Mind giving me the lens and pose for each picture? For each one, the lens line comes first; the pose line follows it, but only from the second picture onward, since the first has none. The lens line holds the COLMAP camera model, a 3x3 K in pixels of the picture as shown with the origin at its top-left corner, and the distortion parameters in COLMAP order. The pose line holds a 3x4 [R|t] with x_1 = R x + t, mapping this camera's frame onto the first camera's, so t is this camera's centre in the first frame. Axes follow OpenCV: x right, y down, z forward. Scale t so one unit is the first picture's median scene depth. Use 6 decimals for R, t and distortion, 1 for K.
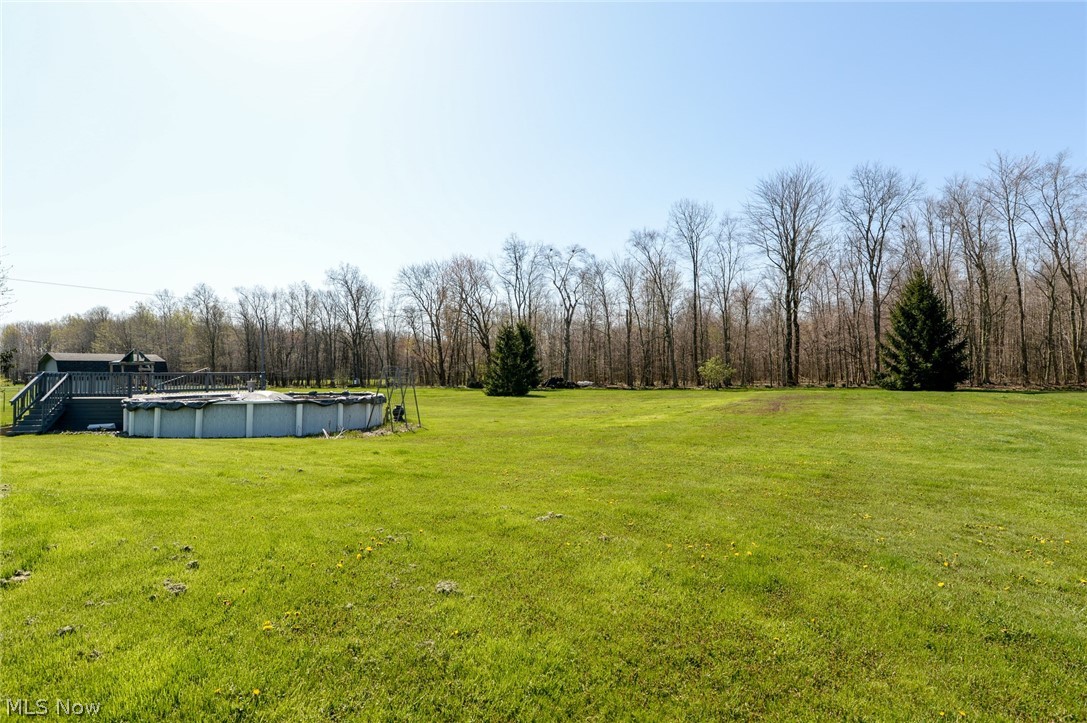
lens RADIAL K [[502.1, 0, 541.8], [0, 502.1, 361.6], [0, 0, 1]] dist [-0.015590, 0.001303]
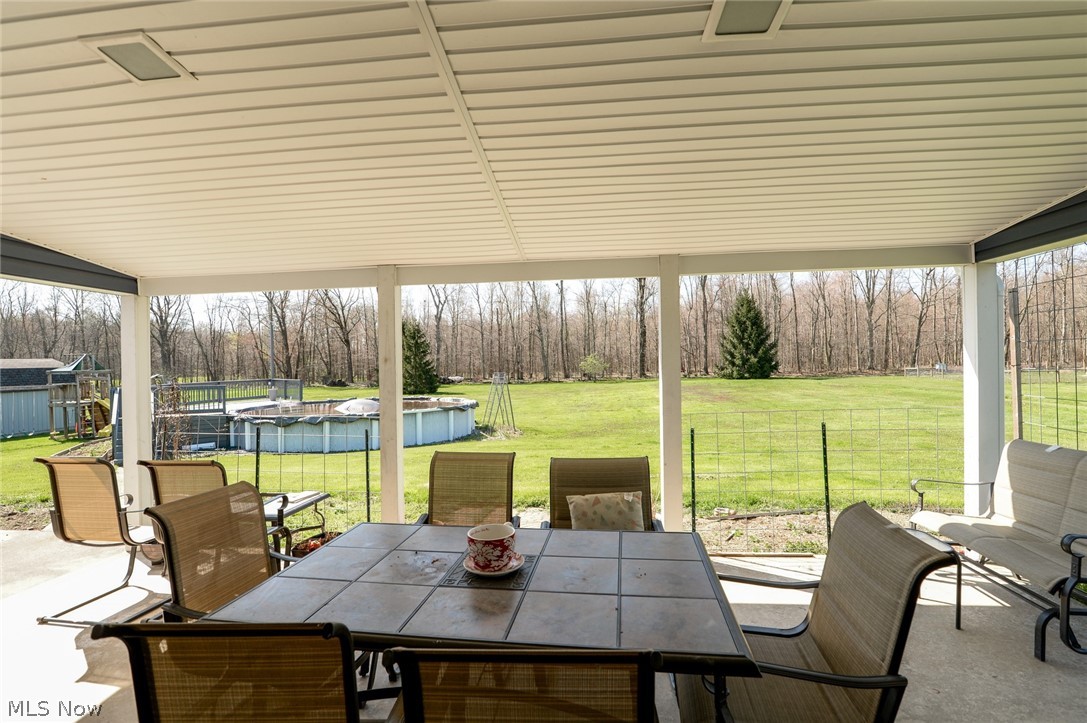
lens RADIAL K [[502.1, 0, 539.9], [0, 502.1, 364.5], [0, 0, 1]] dist [-0.015590, 0.001303]
pose [[0.928052, -0.013497, 0.372207, -0.215976], [0.005564, 0.999734, 0.022379, -0.011904], [-0.372410, -0.018698, 0.927880, -0.027669]]
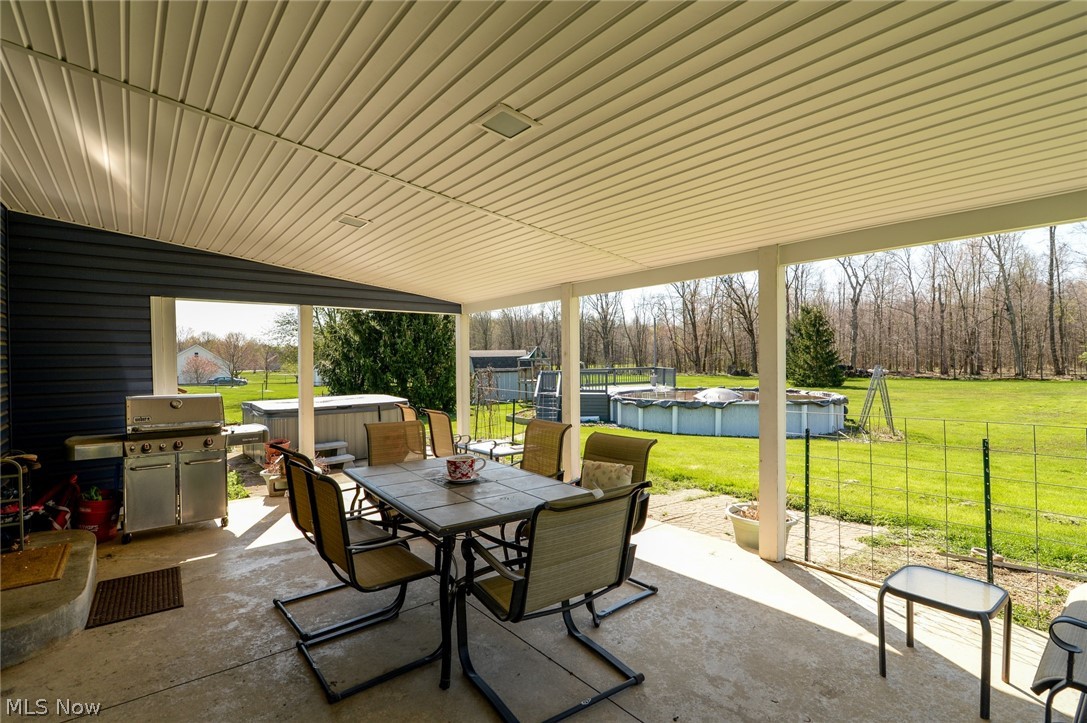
lens RADIAL K [[502.1, 0, 542.4], [0, 502.1, 361.4], [0, 0, 1]] dist [-0.015590, 0.001303]
pose [[0.919420, -0.004320, -0.393253, -0.174073], [0.016573, 0.999477, 0.027767, -0.012363], [0.392927, -0.032047, 0.919011, -0.044260]]
